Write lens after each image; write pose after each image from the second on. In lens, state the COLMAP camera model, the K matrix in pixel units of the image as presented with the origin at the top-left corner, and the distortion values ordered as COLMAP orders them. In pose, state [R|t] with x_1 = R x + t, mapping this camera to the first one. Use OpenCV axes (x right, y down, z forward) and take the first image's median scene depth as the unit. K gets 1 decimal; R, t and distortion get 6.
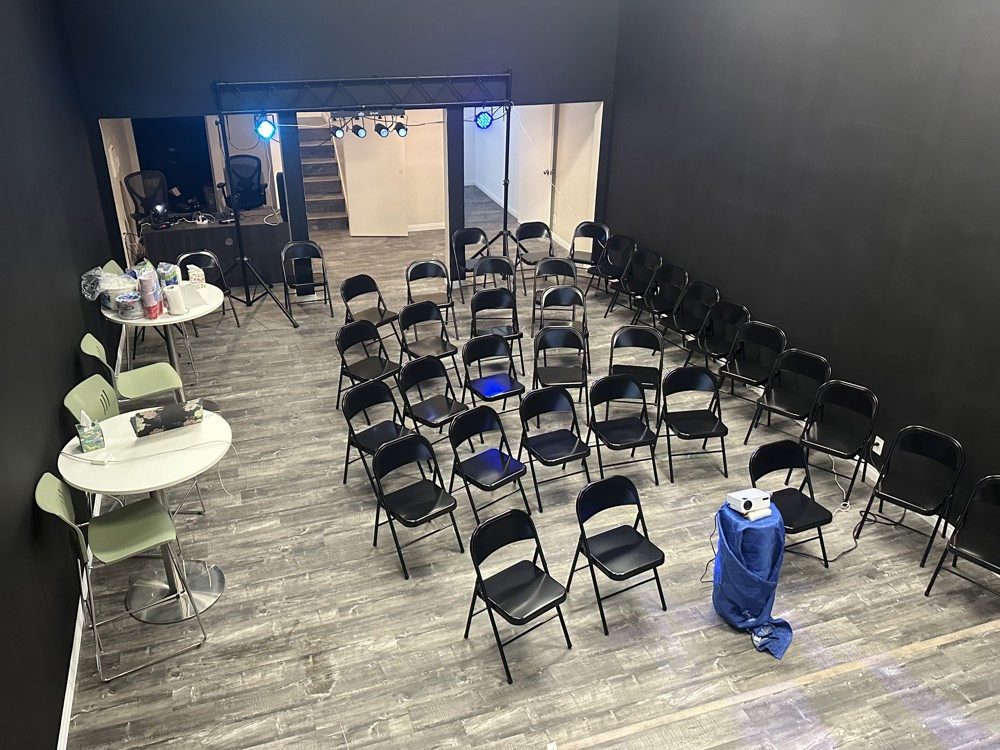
lens RADIAL K [[837.9, 0, 503.8], [0, 837.9, 376.2], [0, 0, 1]] dist [0.051865, -0.006294]
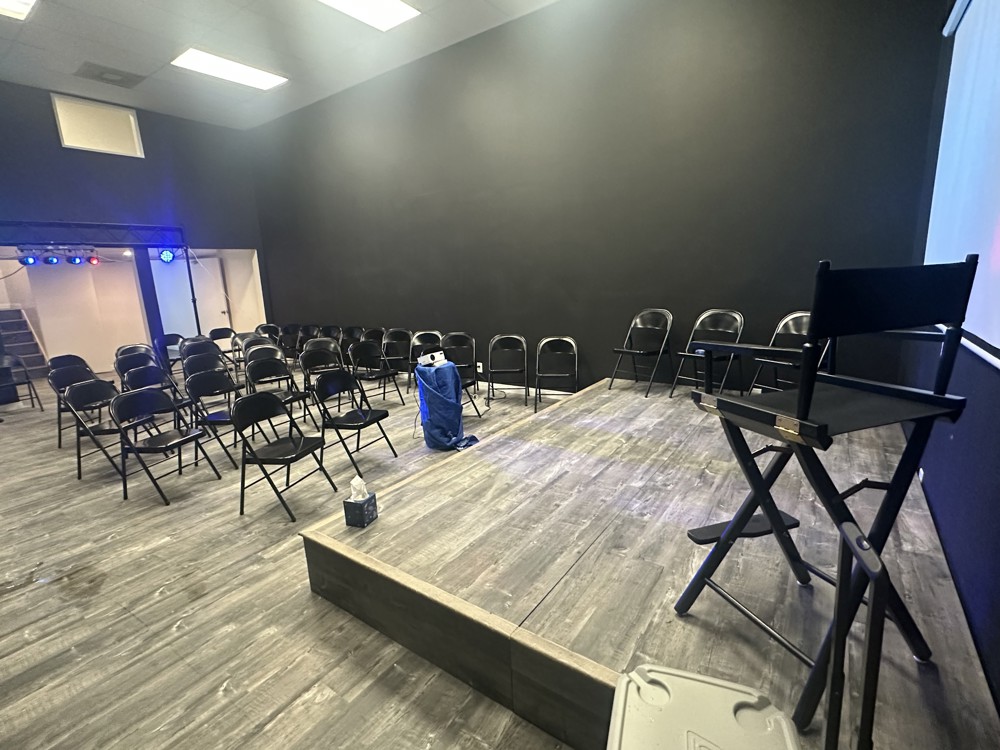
lens RADIAL K [[475.1, 0, 497.9], [0, 475.1, 378.6], [0, 0, 1]] dist [0.006008, -0.001268]
pose [[0.816895, -0.169937, 0.551184, -0.081877], [0.301552, 0.940439, -0.156972, 0.328399], [-0.491680, 0.294440, 0.819485, 0.236452]]
